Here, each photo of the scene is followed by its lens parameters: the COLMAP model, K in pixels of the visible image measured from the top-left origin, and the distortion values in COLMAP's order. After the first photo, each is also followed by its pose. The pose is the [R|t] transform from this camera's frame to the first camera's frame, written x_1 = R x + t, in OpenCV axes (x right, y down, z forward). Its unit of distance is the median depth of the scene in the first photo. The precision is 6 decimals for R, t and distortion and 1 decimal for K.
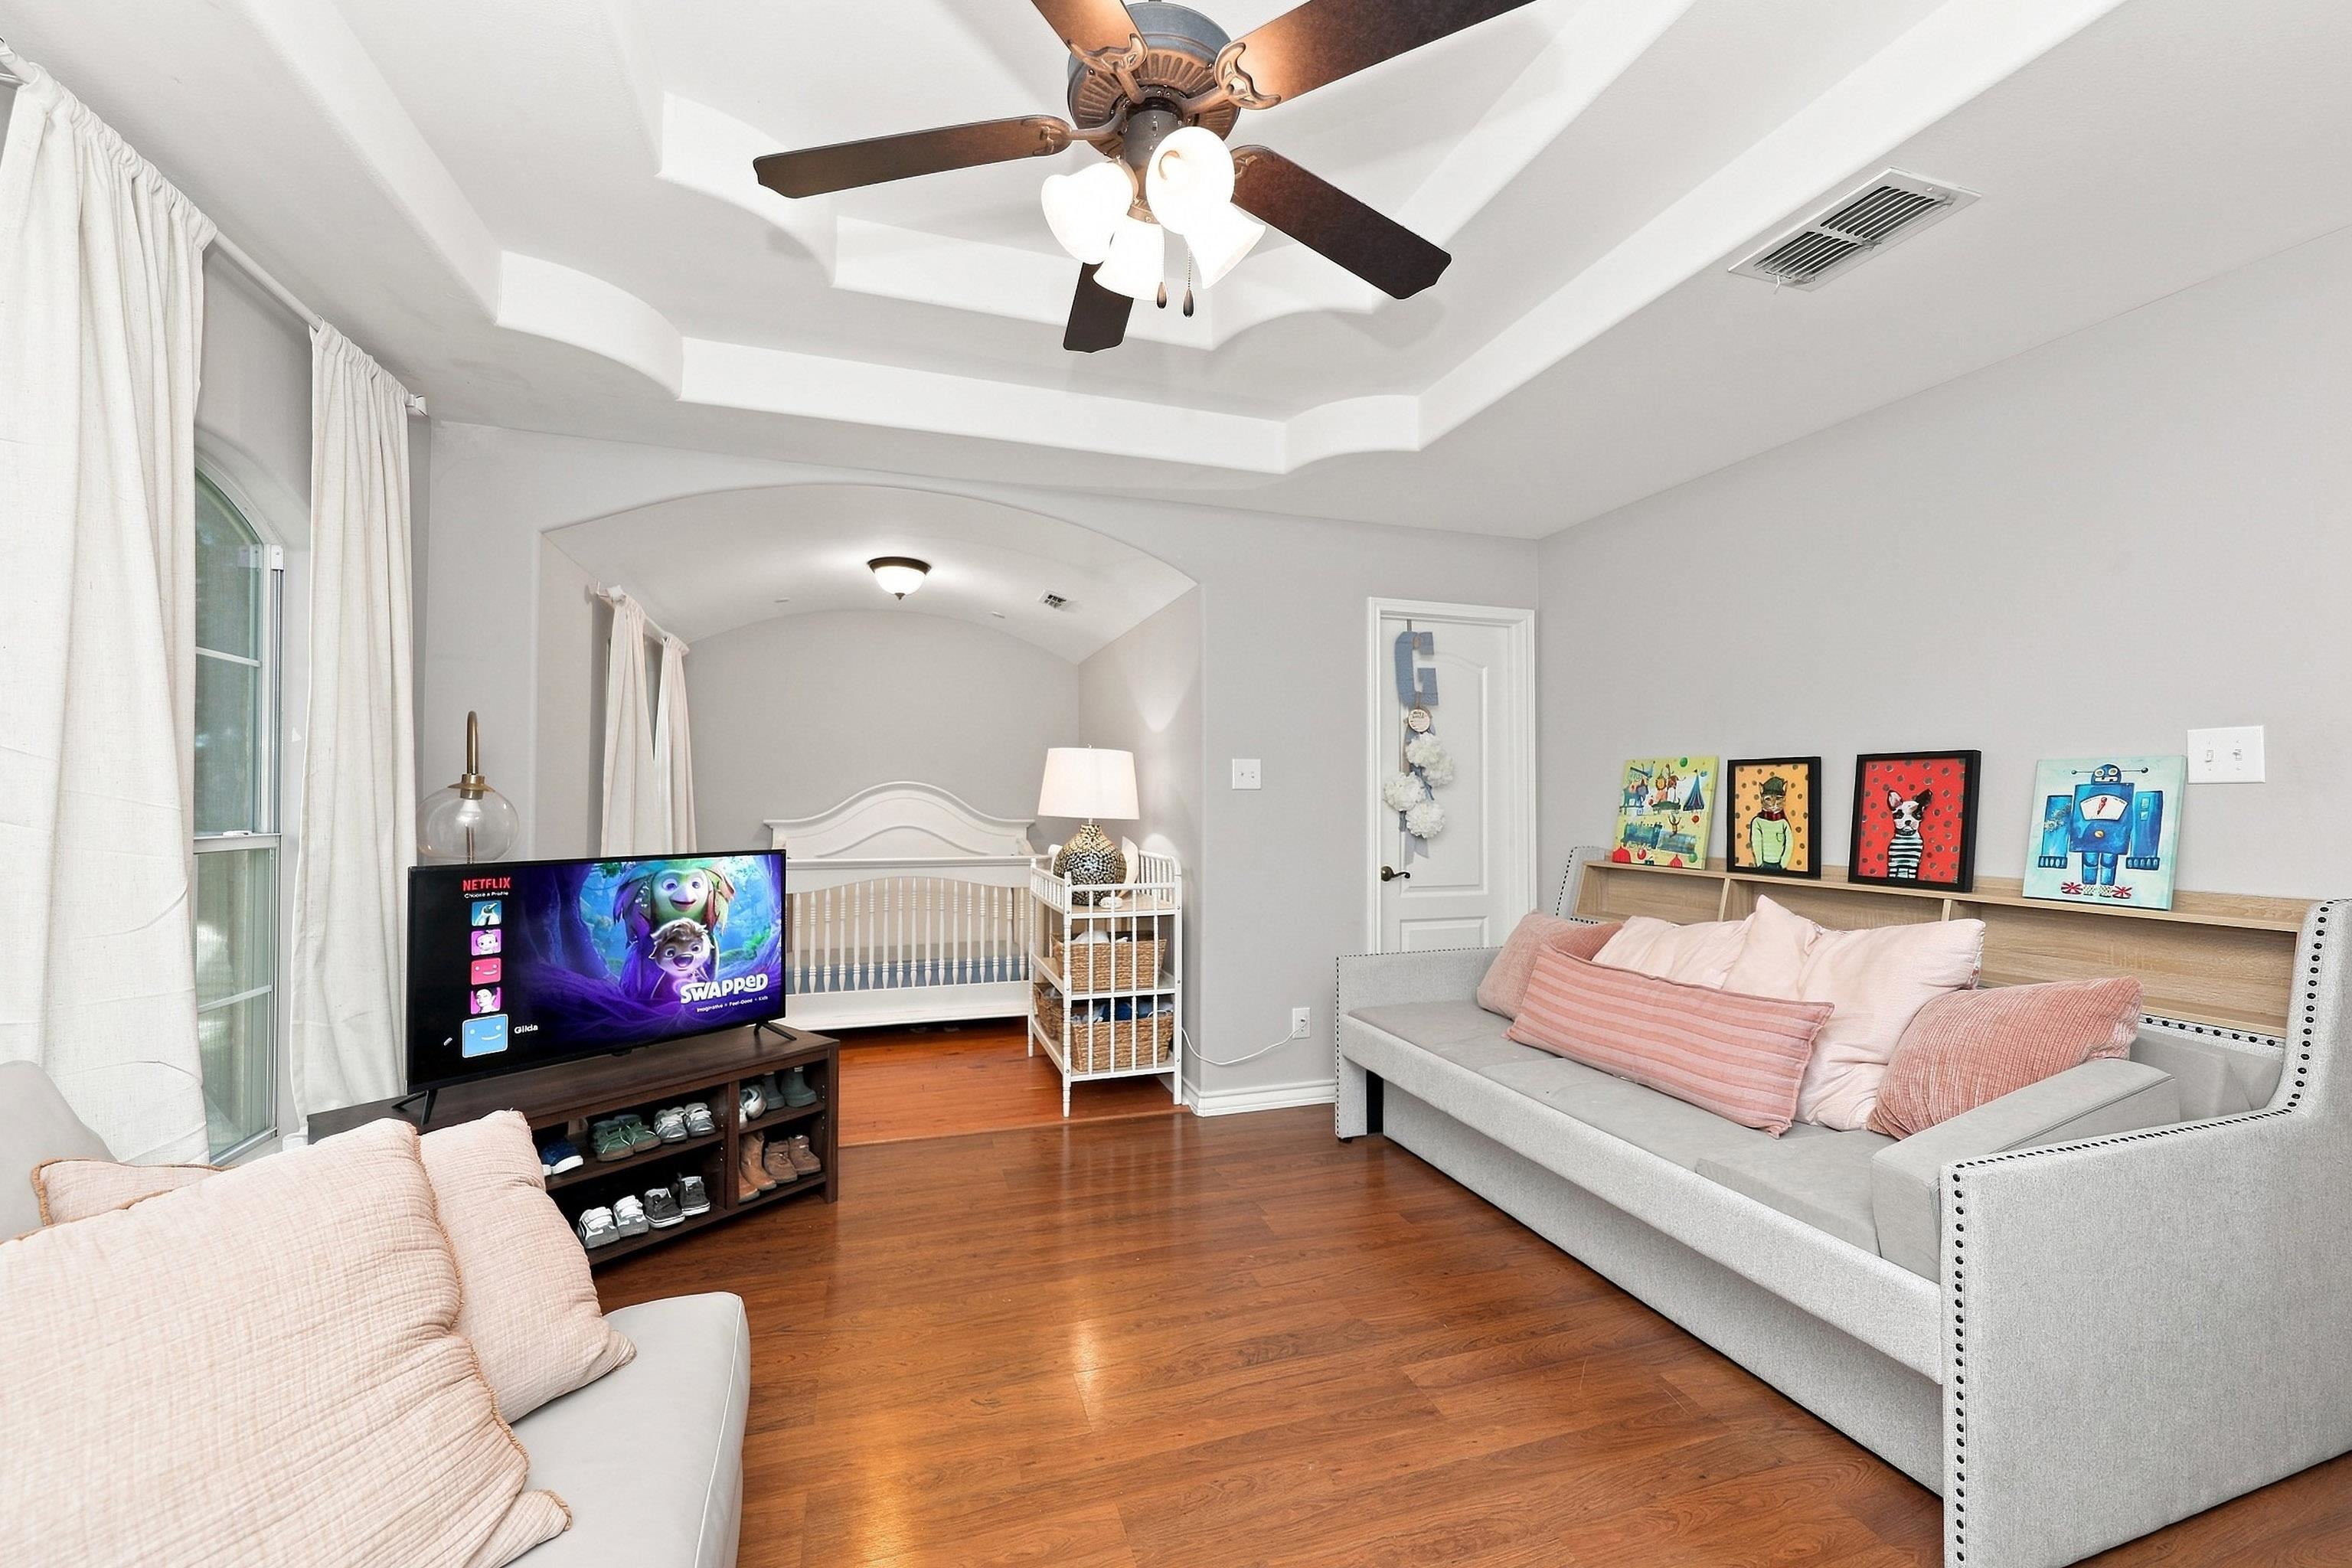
lens RADIAL K [[937.9, 0, 1174.7], [0, 937.9, 792.4], [0, 0, 1]] dist [0.009208, -0.000128]
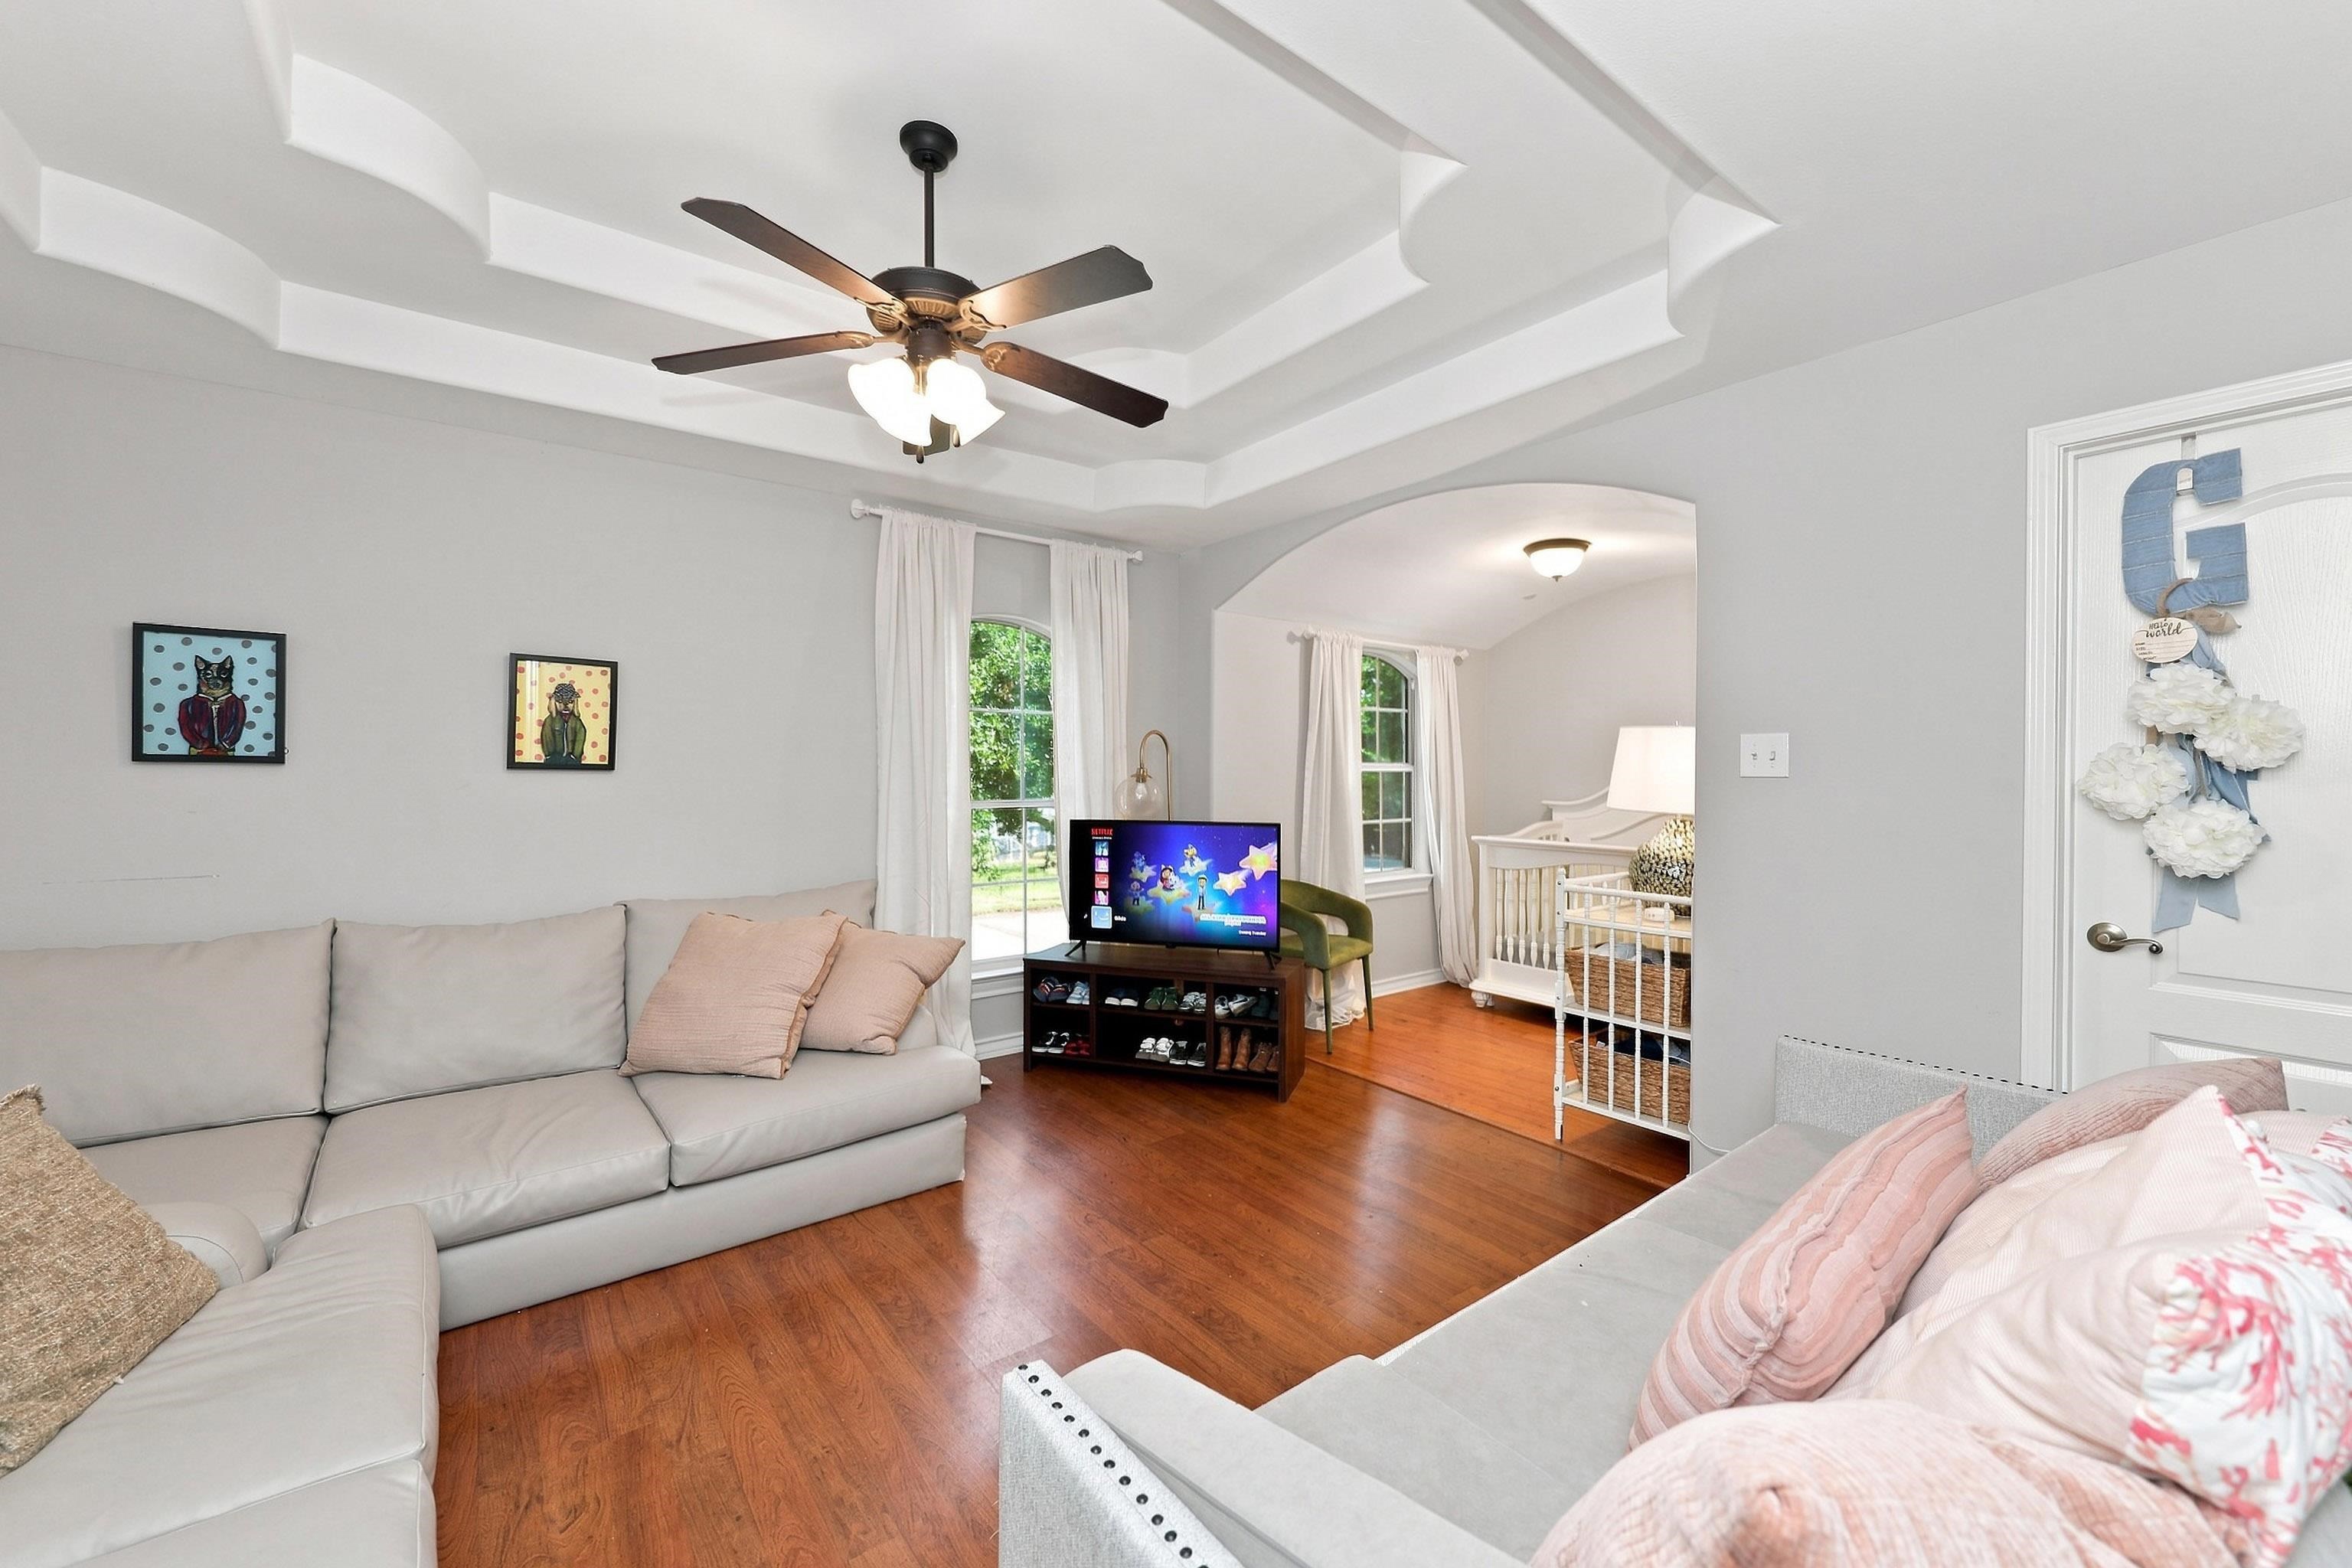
lens RADIAL K [[937.9, 0, 1174.7], [0, 937.9, 792.4], [0, 0, 1]] dist [0.009208, -0.000128]
pose [[0.305359, 0.023143, -0.951956, 0.705384], [0.007408, 0.999617, 0.026678, -0.016879], [0.952208, -0.015198, 0.305071, 0.424803]]
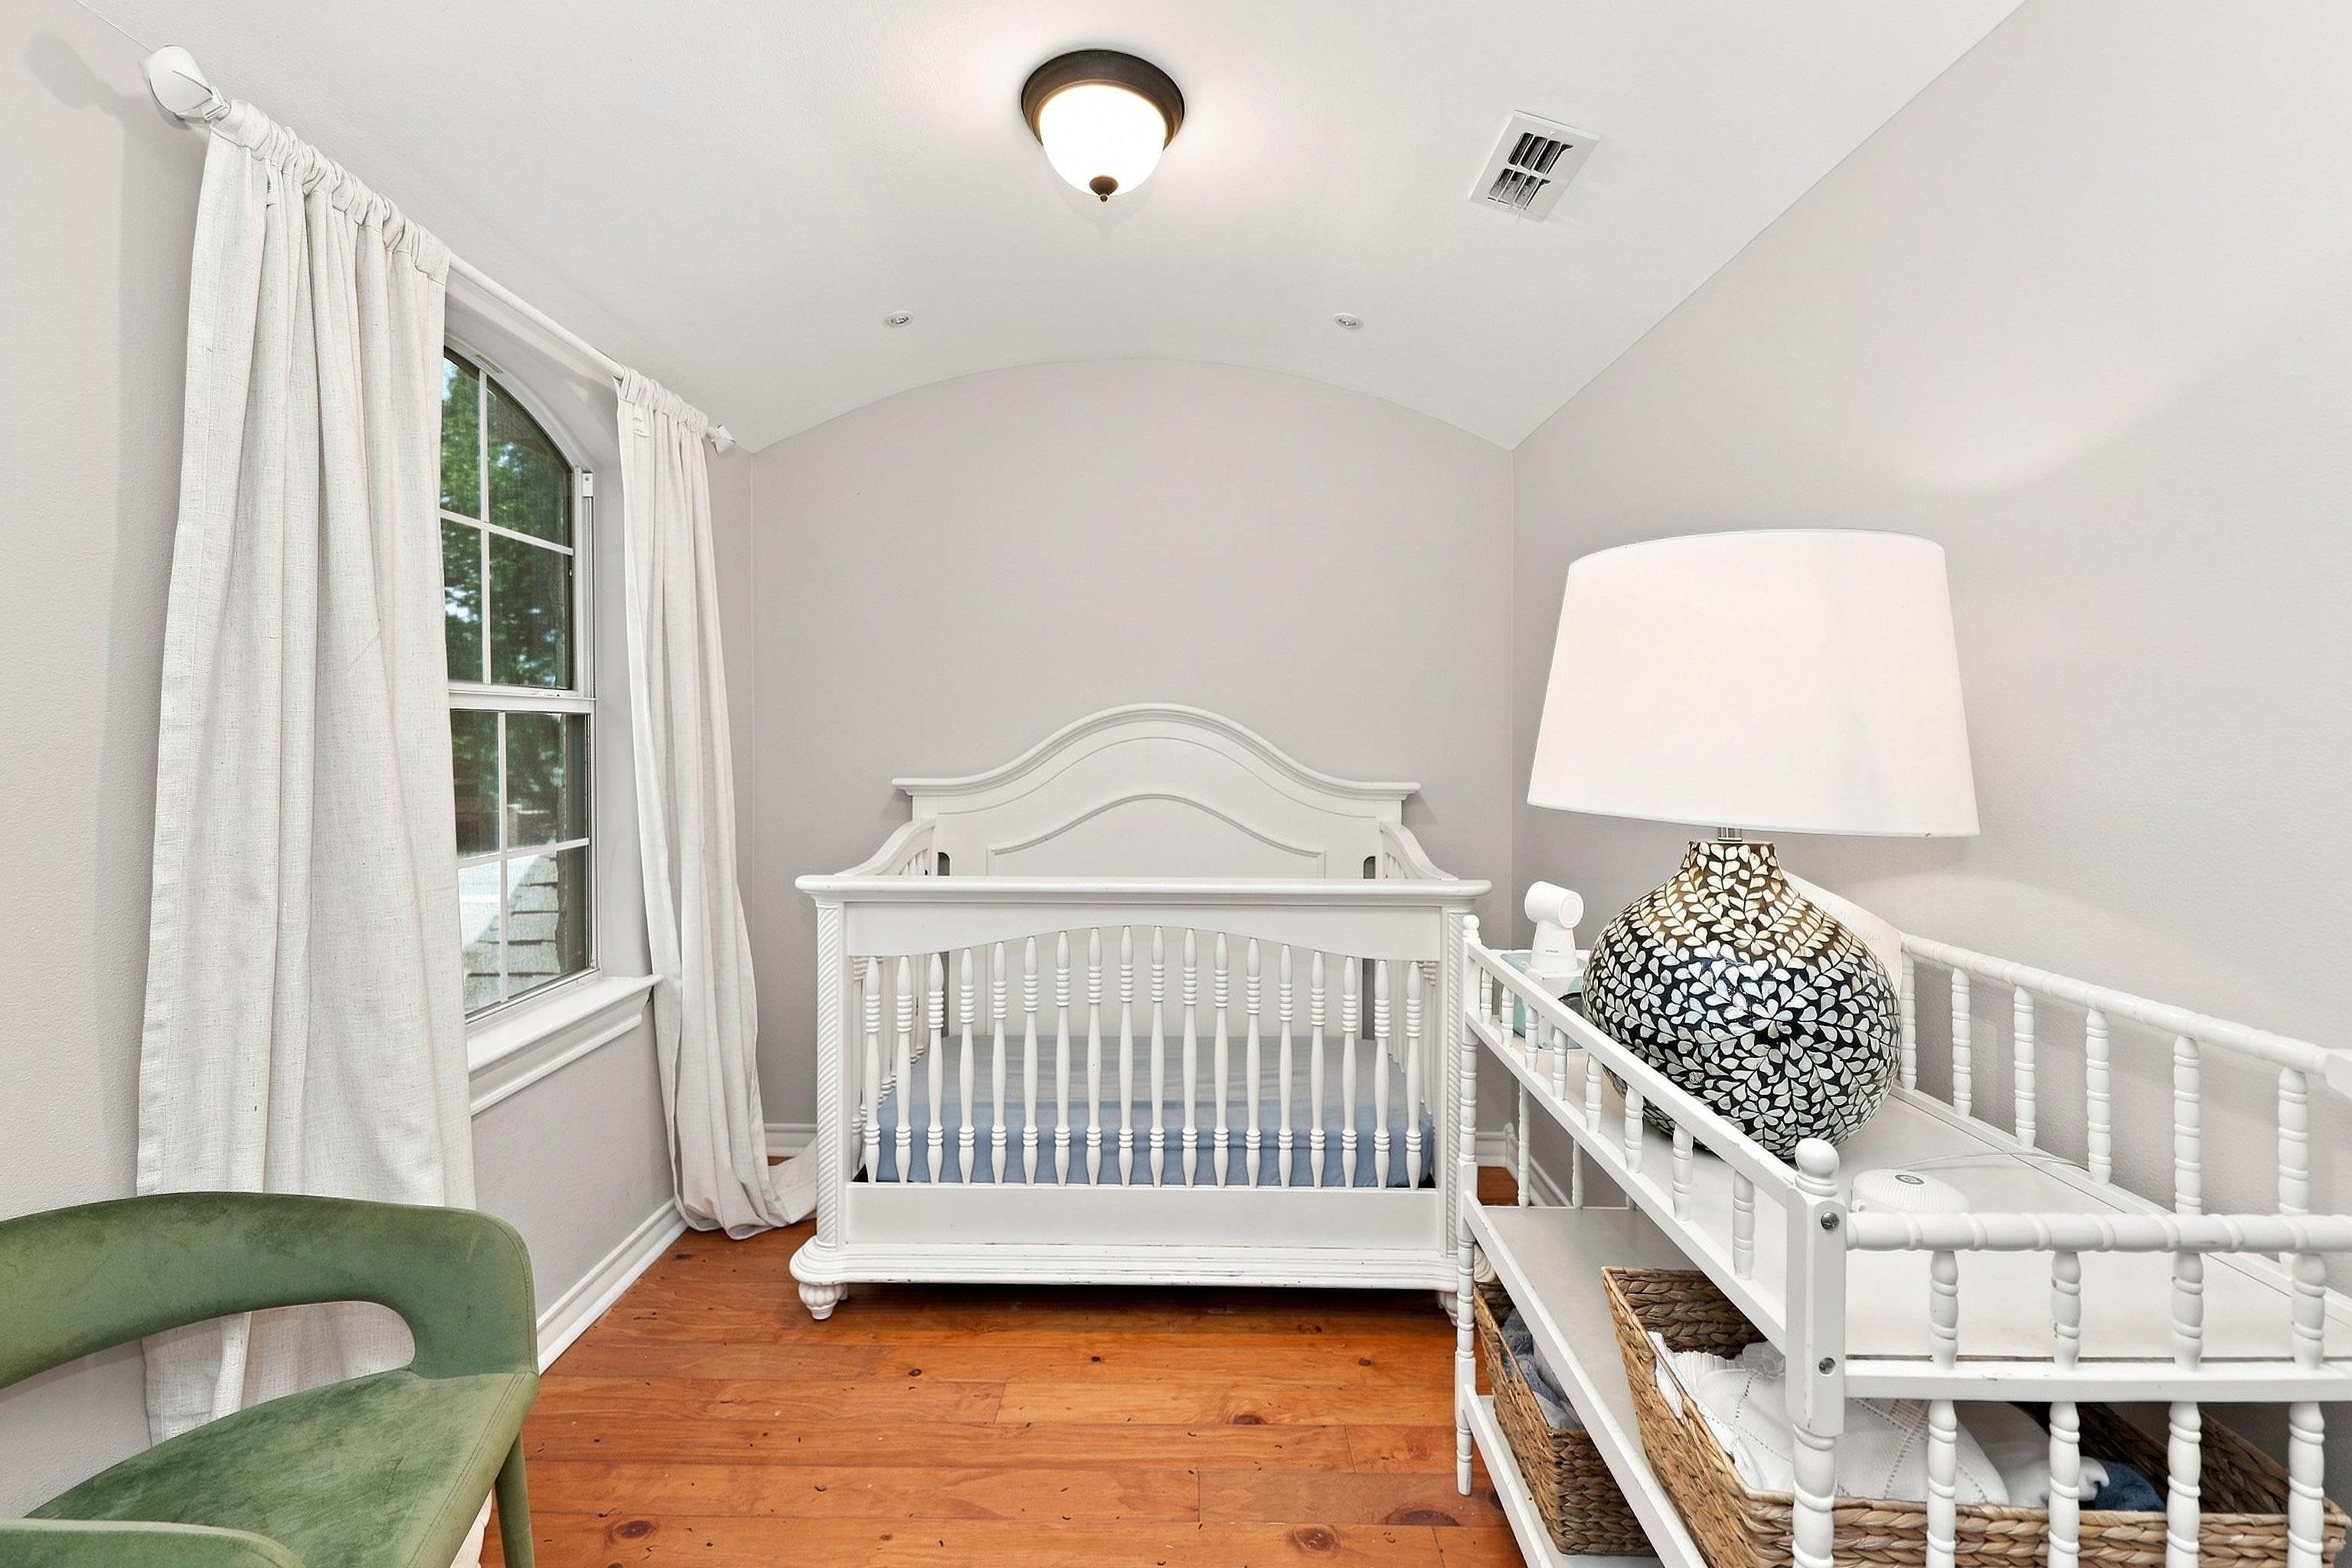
lens RADIAL K [[938.5, 0, 1173.4], [0, 938.5, 739.8], [0, 0, 1]] dist [-0.000629, -0.000231]
pose [[0.947679, 0.001800, -0.319221, -0.196385], [0.002542, 0.999910, 0.013183, 0.003685], [0.319216, -0.013305, 0.947589, 0.872727]]
